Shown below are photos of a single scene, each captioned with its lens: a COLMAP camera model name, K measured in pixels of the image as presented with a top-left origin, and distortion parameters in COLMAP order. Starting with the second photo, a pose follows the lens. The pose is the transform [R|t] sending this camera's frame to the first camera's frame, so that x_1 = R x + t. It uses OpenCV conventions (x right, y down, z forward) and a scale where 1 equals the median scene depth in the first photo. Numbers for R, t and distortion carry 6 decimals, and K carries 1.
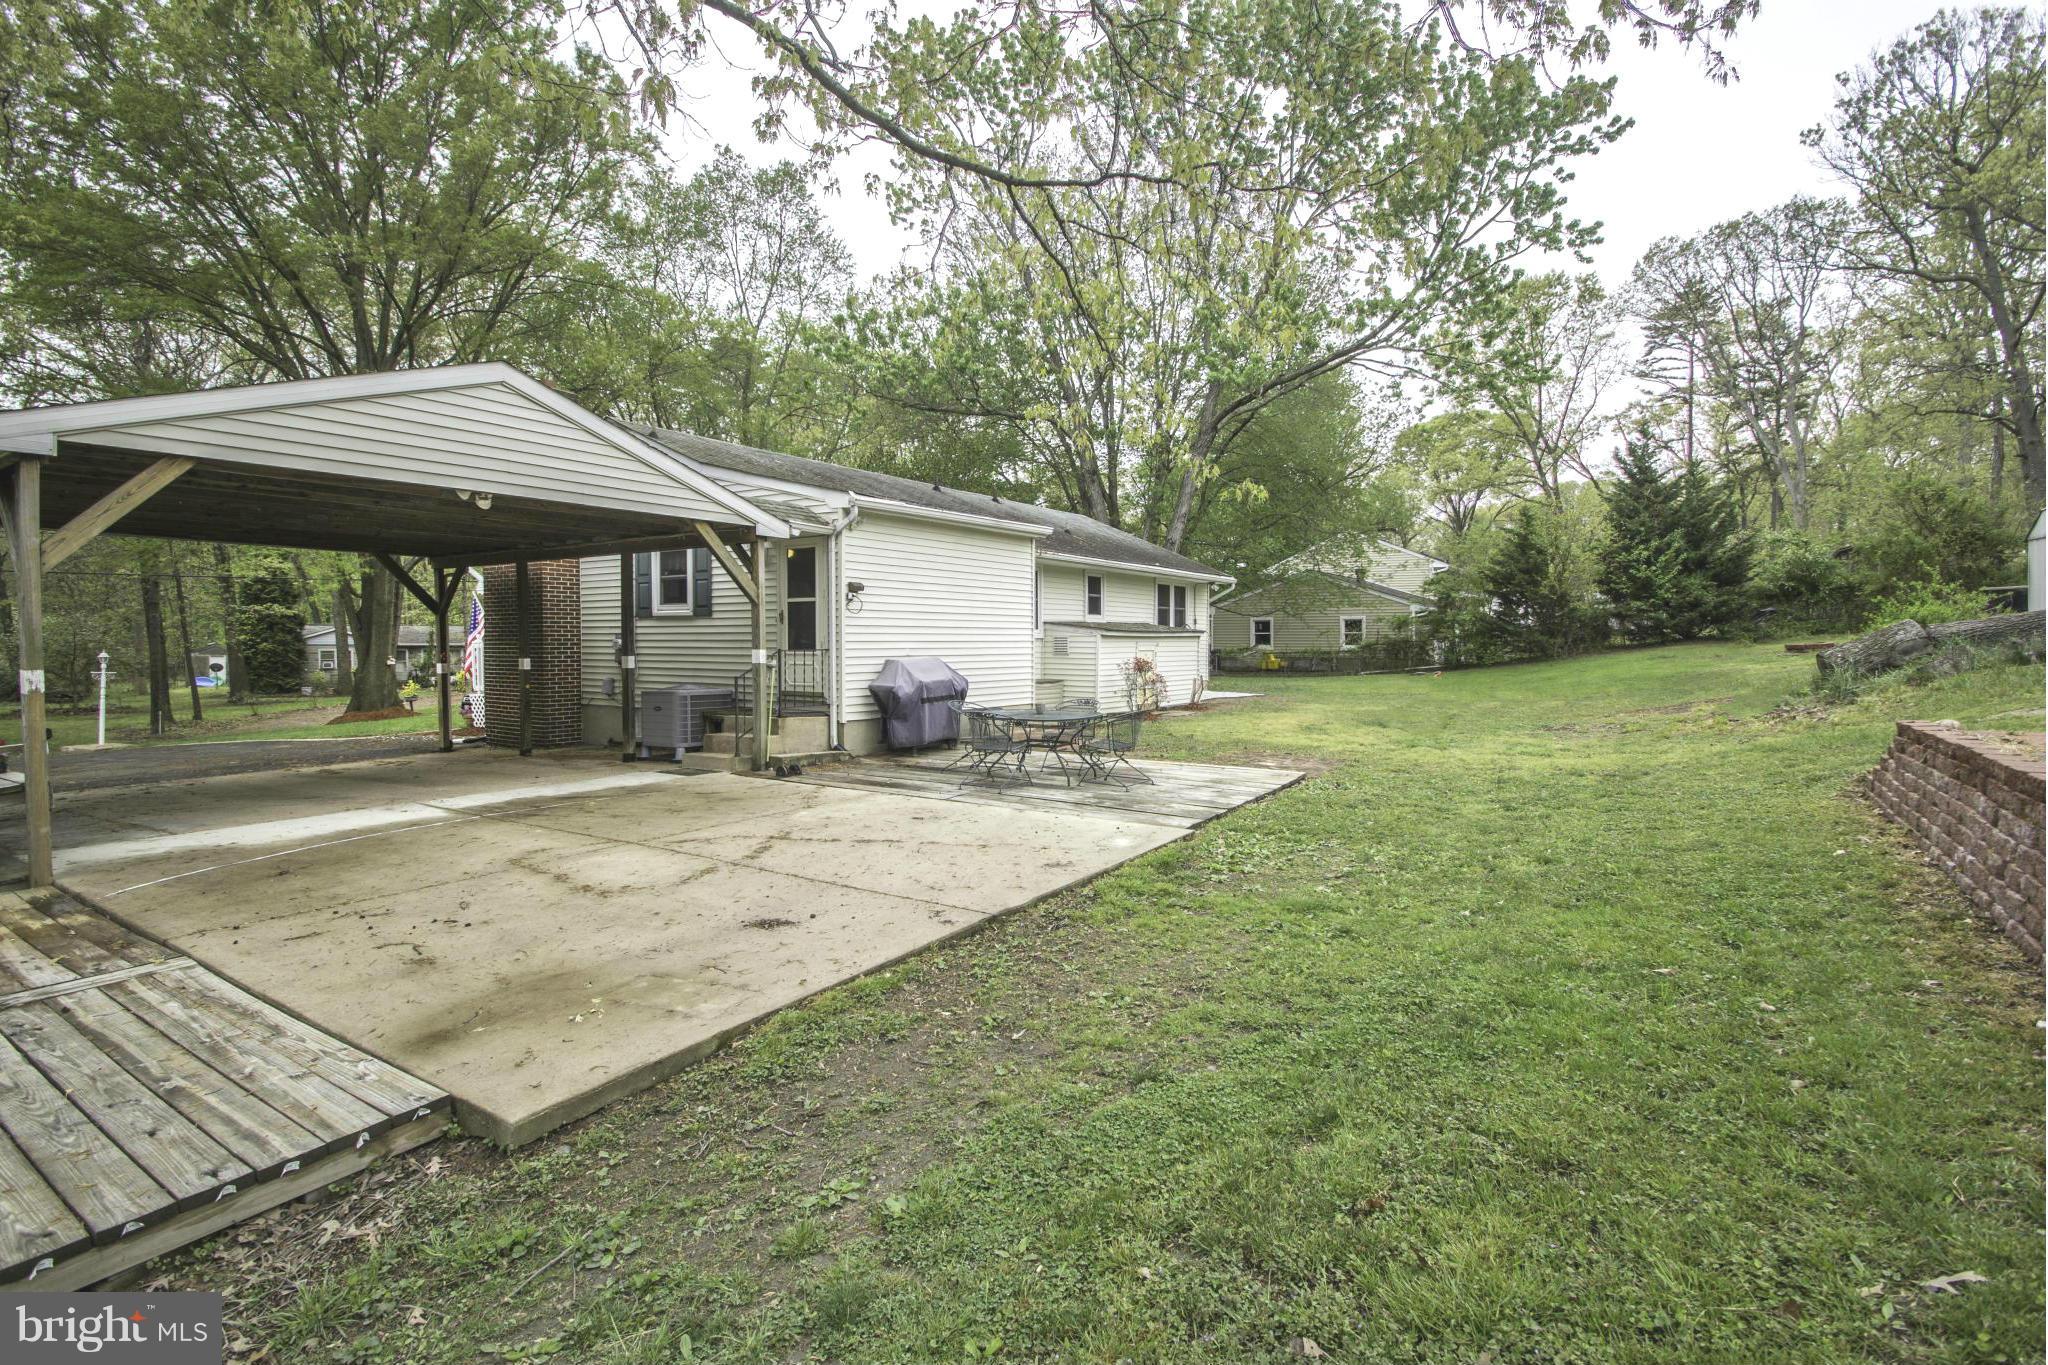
lens RADIAL K [[976.1, 0, 1019.9], [0, 976.1, 641.7], [0, 0, 1]] dist [-0.004321, -0.000923]
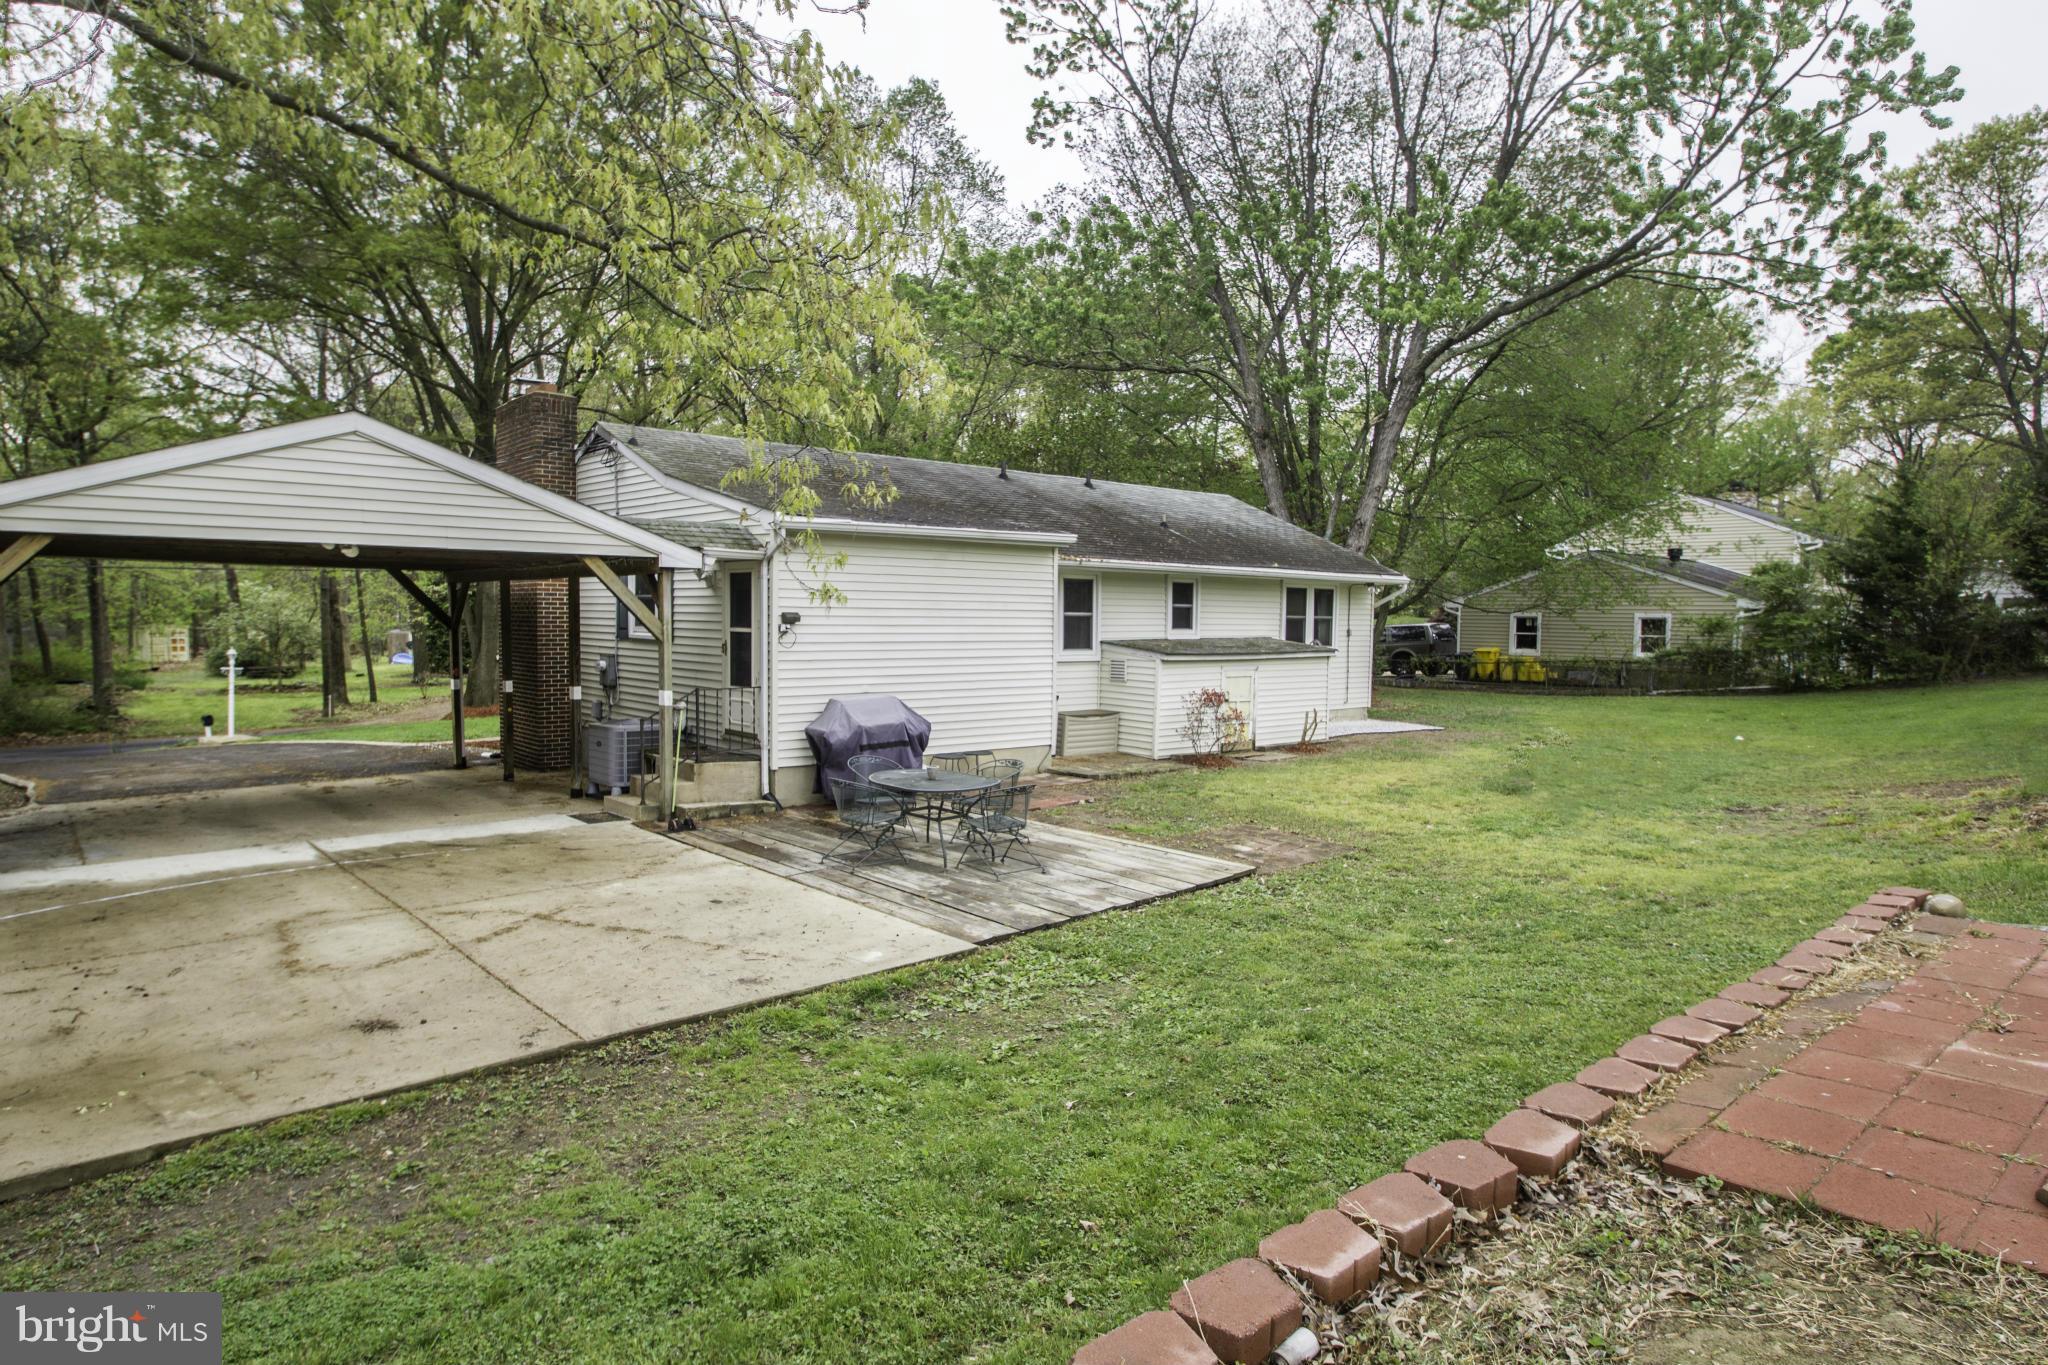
lens RADIAL K [[1189.7, 0, 1018.8], [0, 1189.7, 649.3], [0, 0, 1]] dist [-0.020519, -0.001095]
pose [[0.962008, 0.022611, -0.272082, 0.326021], [-0.012940, 0.999221, 0.037285, -0.070172], [0.272713, -0.032348, 0.961551, 0.013609]]
